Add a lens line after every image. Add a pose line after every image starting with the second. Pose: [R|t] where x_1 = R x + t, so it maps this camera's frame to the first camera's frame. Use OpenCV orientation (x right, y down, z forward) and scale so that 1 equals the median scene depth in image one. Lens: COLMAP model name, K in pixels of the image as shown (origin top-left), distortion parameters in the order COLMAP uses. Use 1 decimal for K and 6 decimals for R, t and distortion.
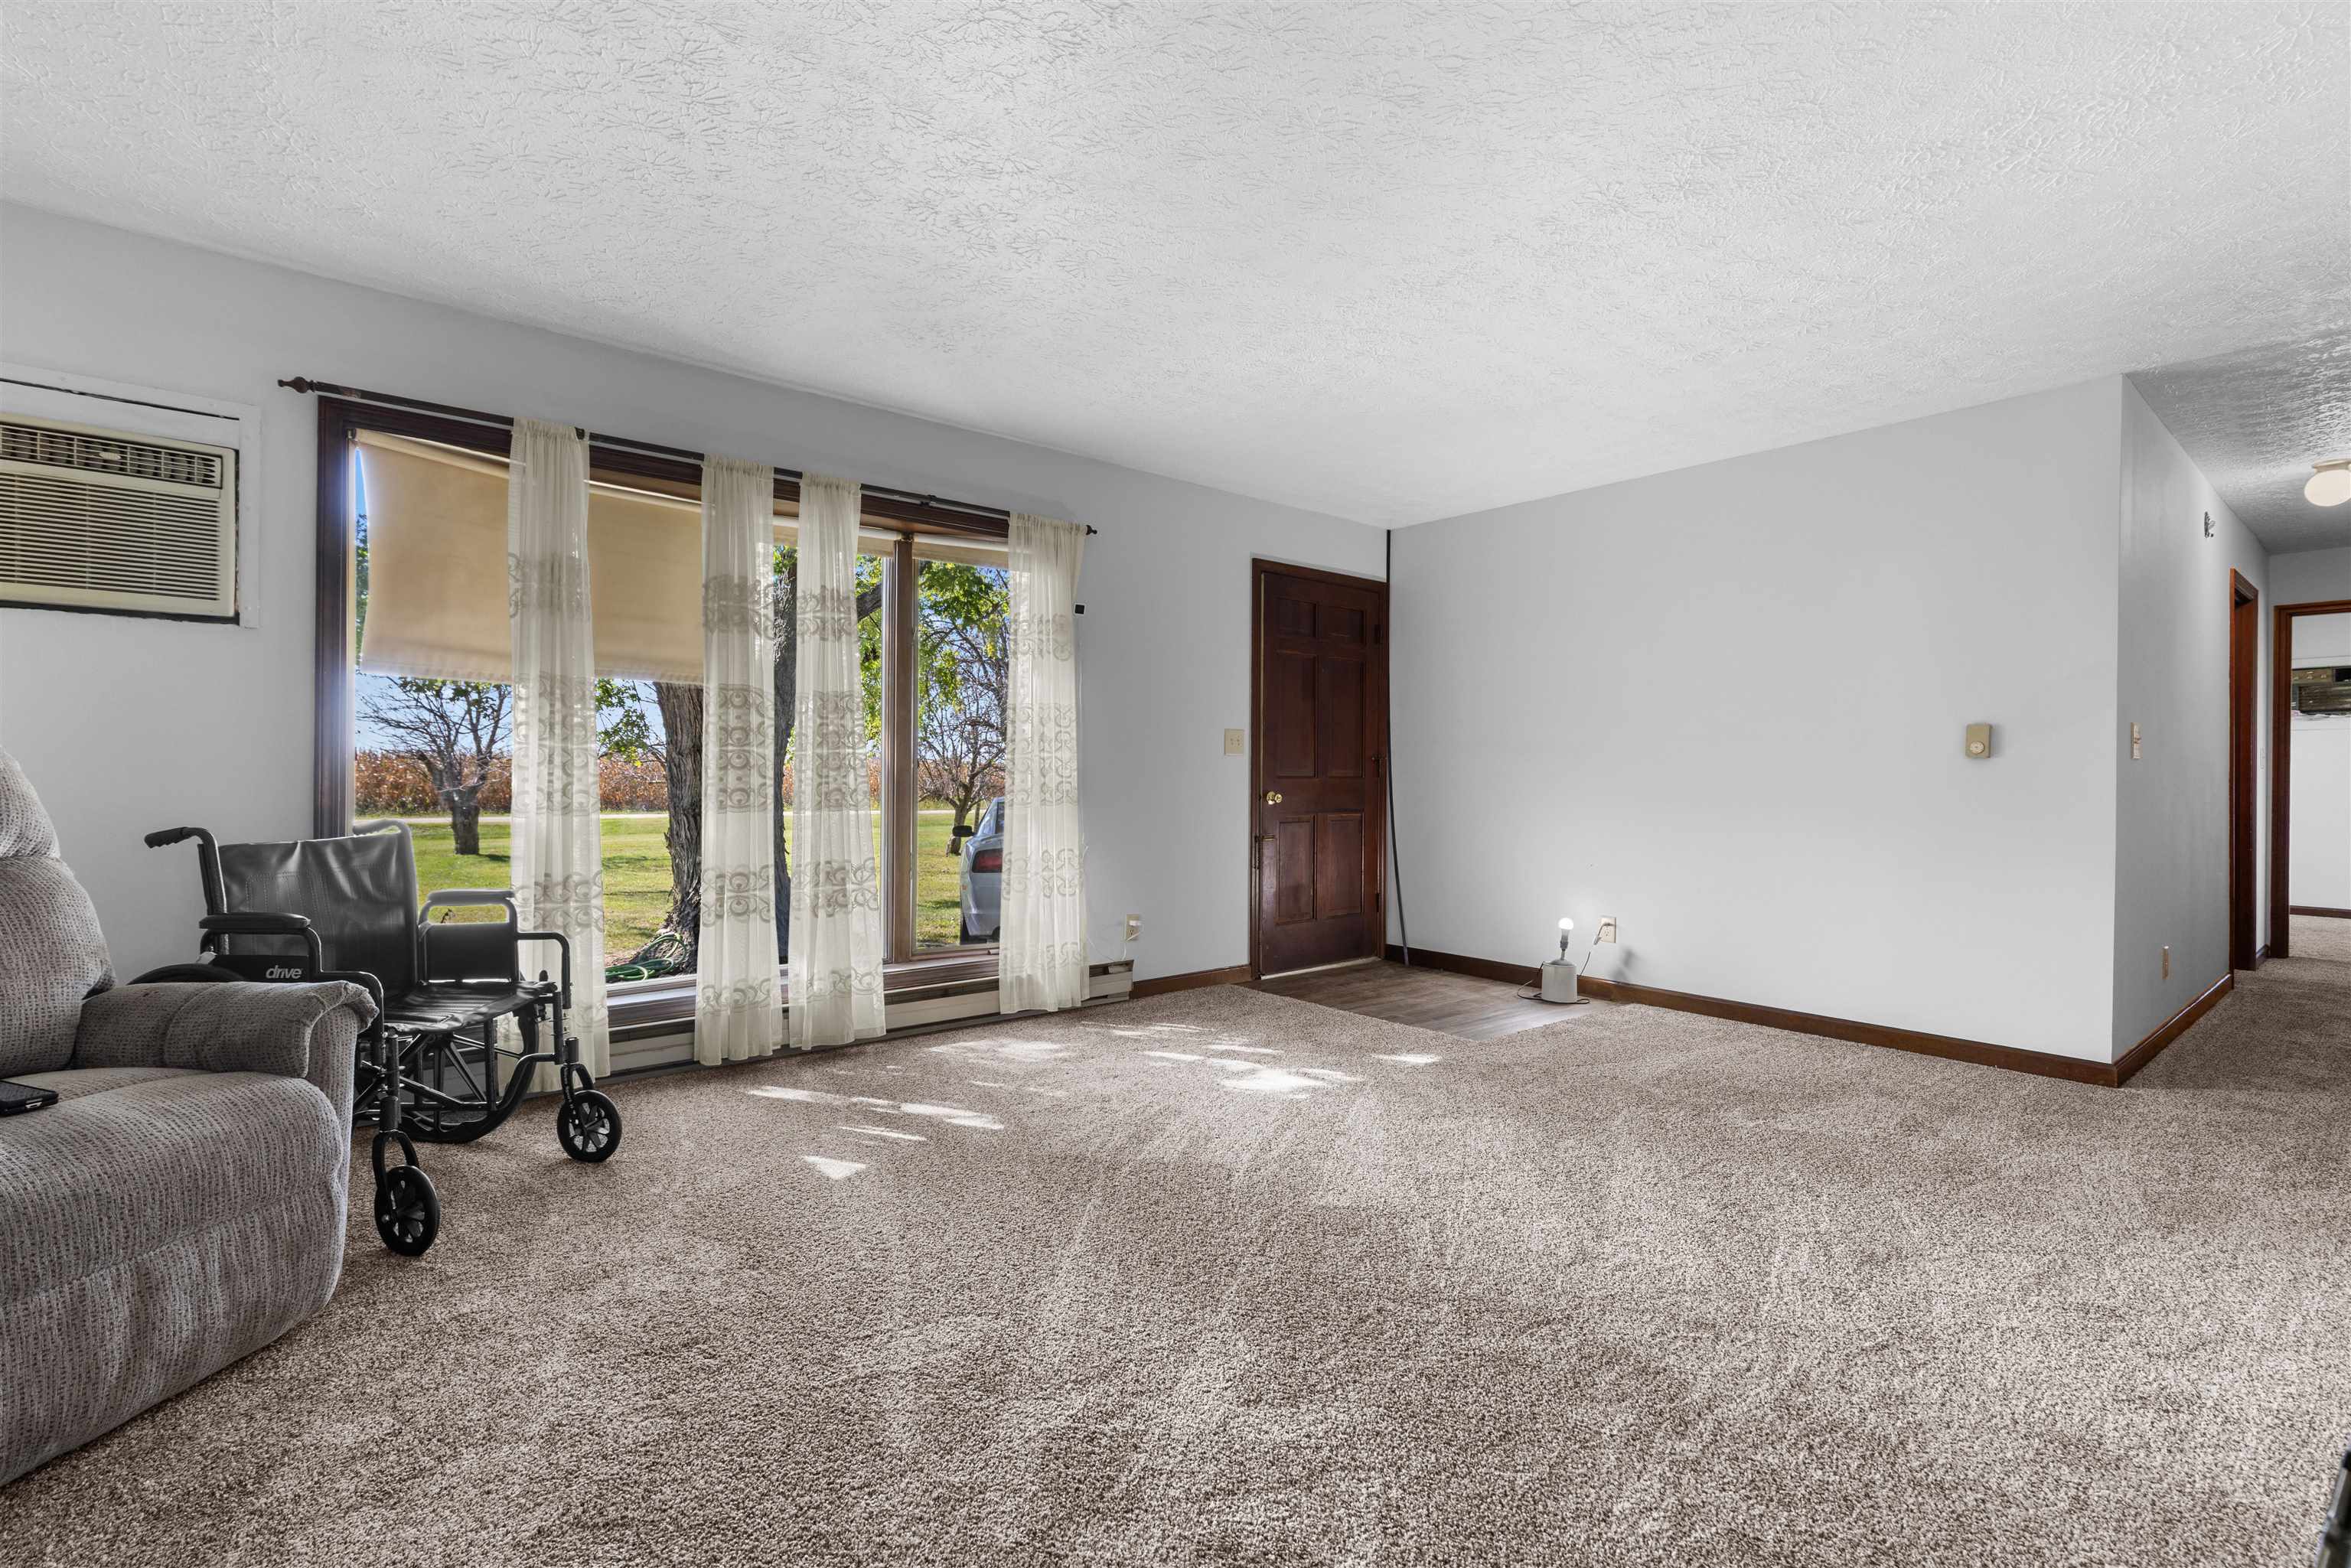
lens RADIAL K [[1082.8, 0, 1181.8], [0, 1082.8, 780.3], [0, 0, 1]] dist [-0.002271, -0.000491]
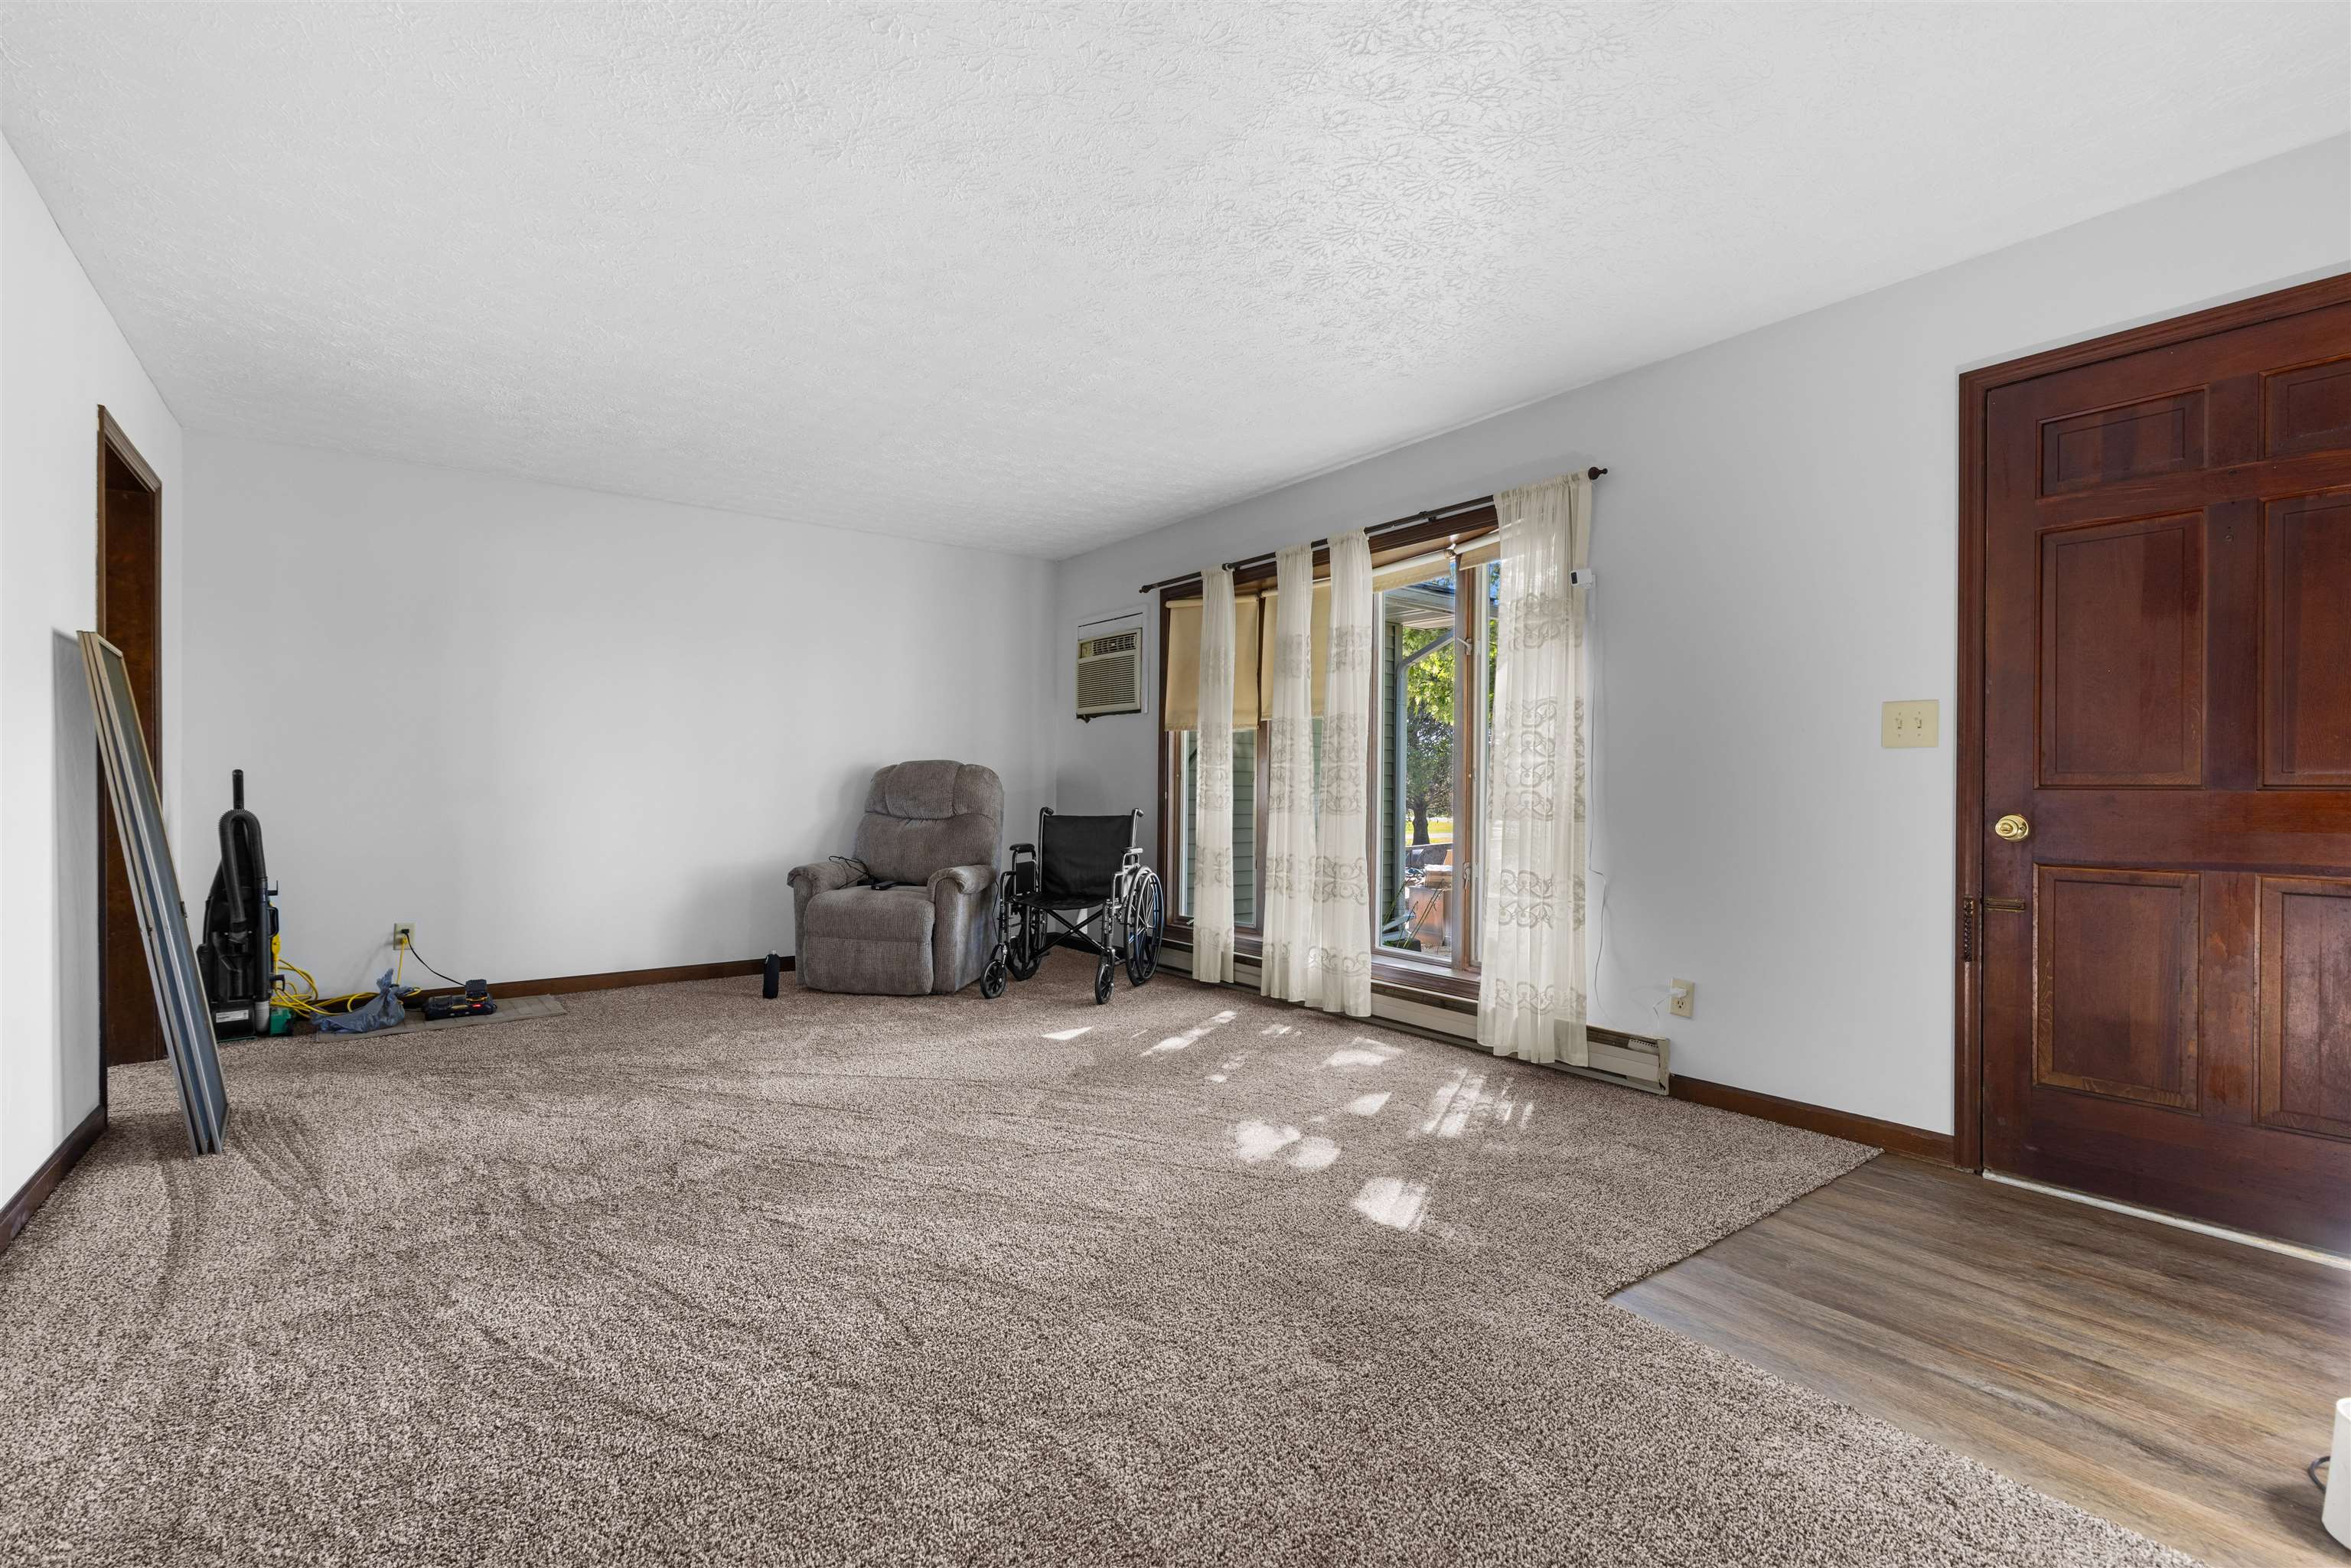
lens RADIAL K [[1082.8, 0, 1182.7], [0, 1082.8, 785.3], [0, 0, 1]] dist [-0.002271, -0.000491]
pose [[-0.077755, -0.012162, -0.996898, 0.766115], [-0.013708, 0.999844, -0.011128, 0.010116], [0.996878, 0.012800, -0.077909, 0.810481]]
